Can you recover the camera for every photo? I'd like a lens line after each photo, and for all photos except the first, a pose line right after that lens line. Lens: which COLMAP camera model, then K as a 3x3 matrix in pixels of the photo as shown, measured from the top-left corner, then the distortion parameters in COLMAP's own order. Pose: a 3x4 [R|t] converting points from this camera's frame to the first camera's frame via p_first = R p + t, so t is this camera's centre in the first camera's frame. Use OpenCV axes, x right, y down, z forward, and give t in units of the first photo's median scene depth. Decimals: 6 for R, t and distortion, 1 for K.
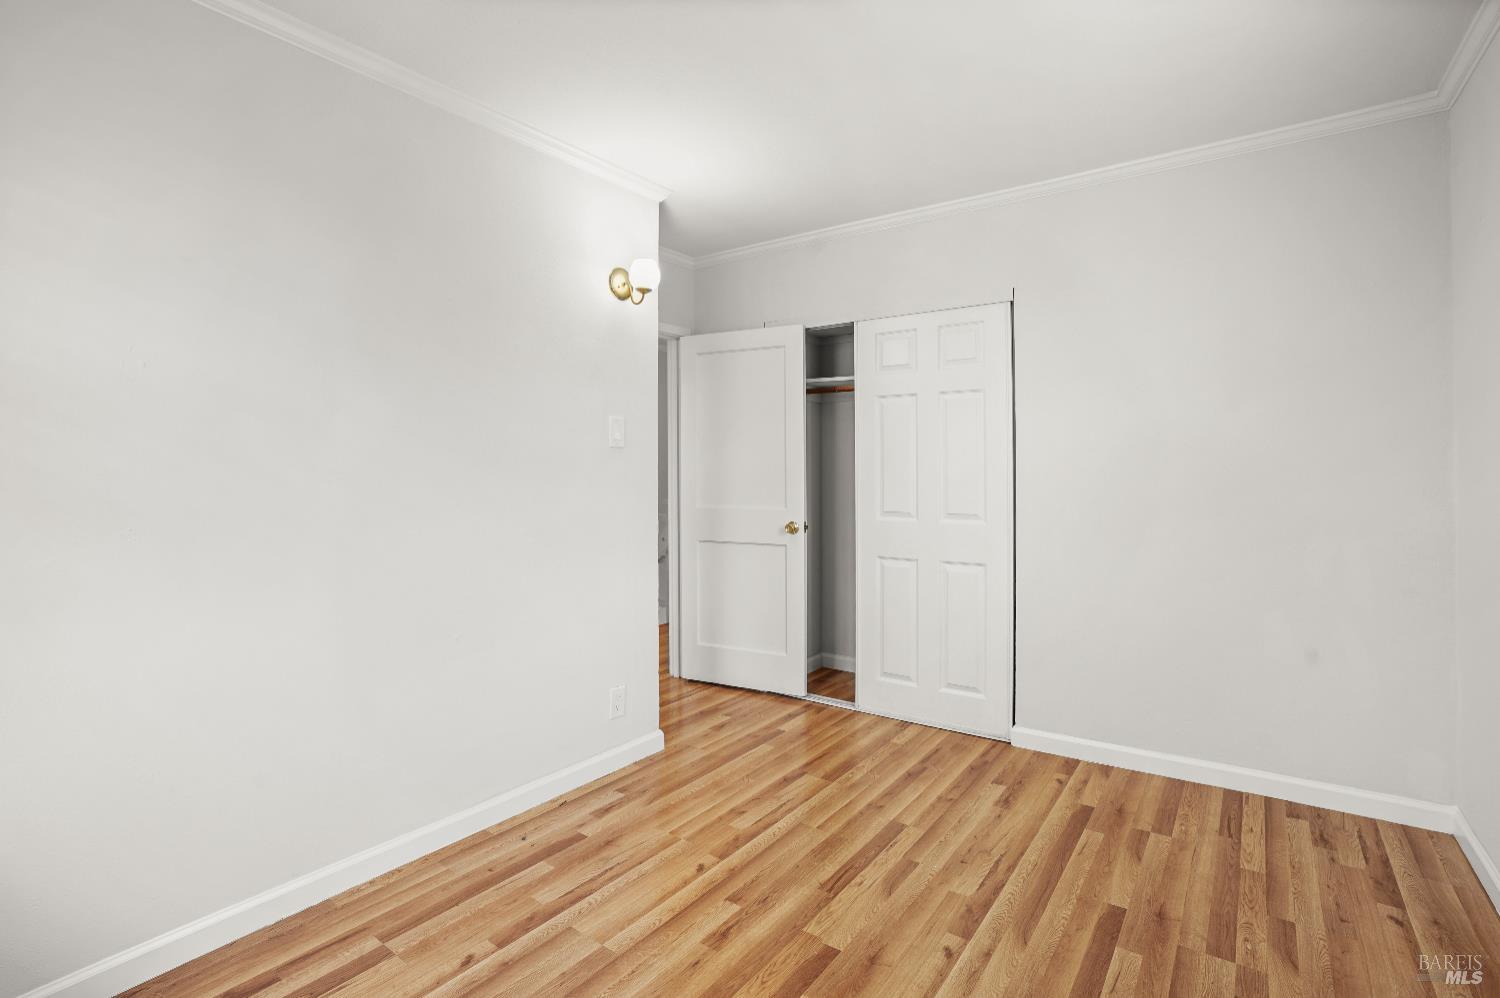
lens RADIAL K [[722.7, 0, 739.9], [0, 722.7, 482.5], [0, 0, 1]] dist [-0.023599, 0.018108]
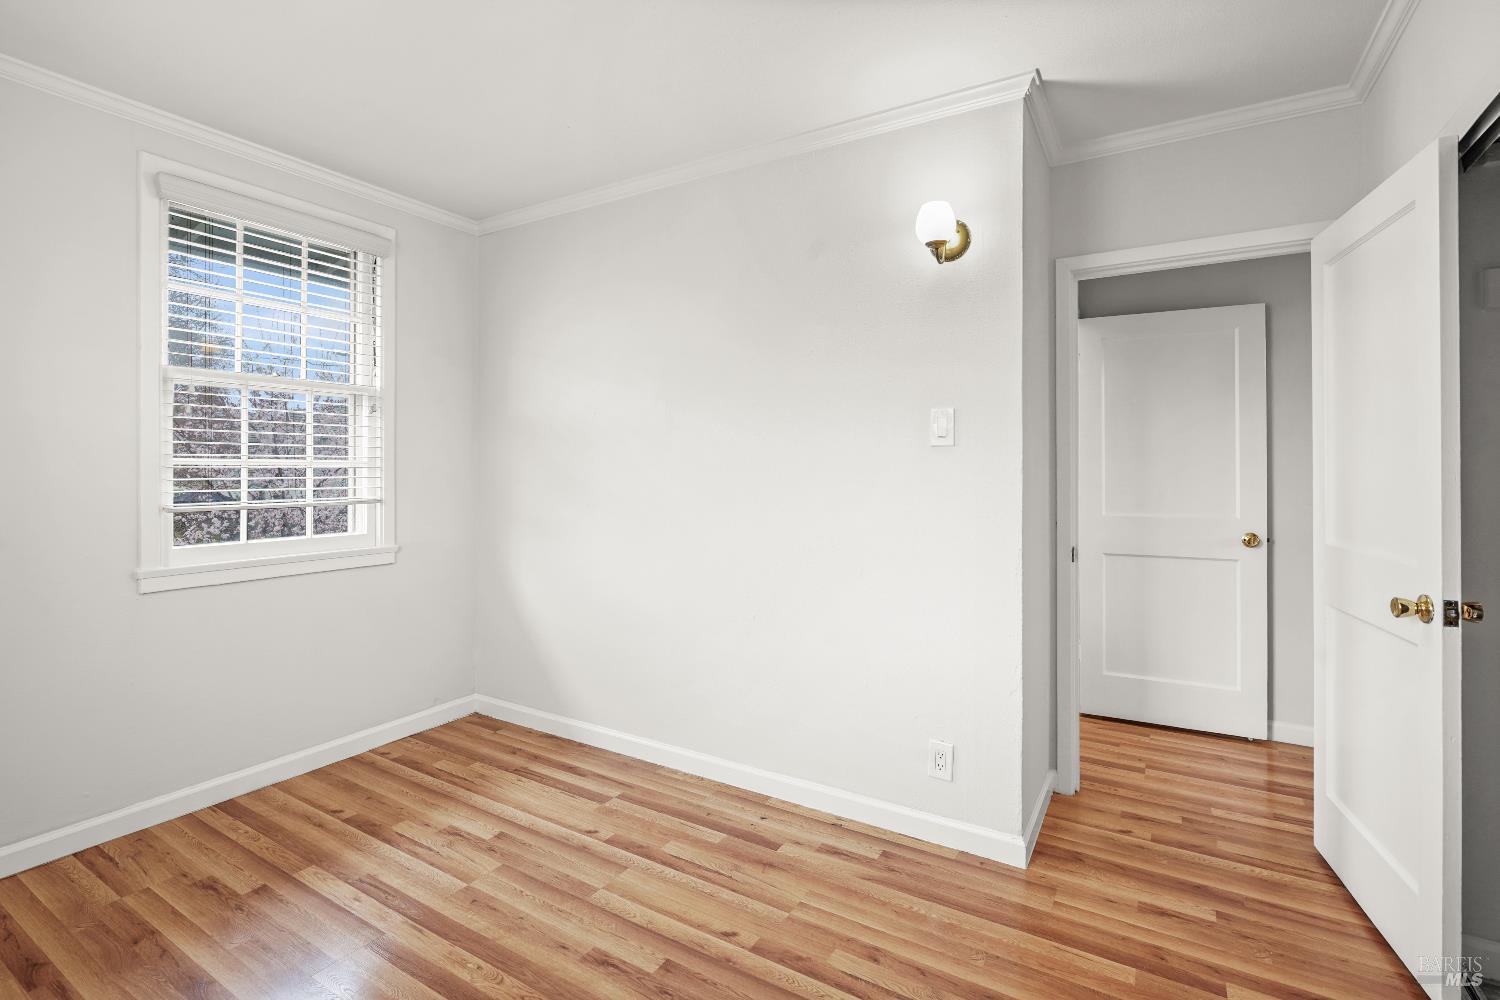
lens RADIAL K [[703.0, 0, 745.8], [0, 703.0, 477.8], [0, 0, 1]] dist [0.014893, 0.000744]
pose [[0.080232, 0.004367, -0.996767, 0.823800], [-0.013378, 0.999905, 0.003304, -0.015034], [0.996686, 0.013070, 0.080283, 0.983763]]
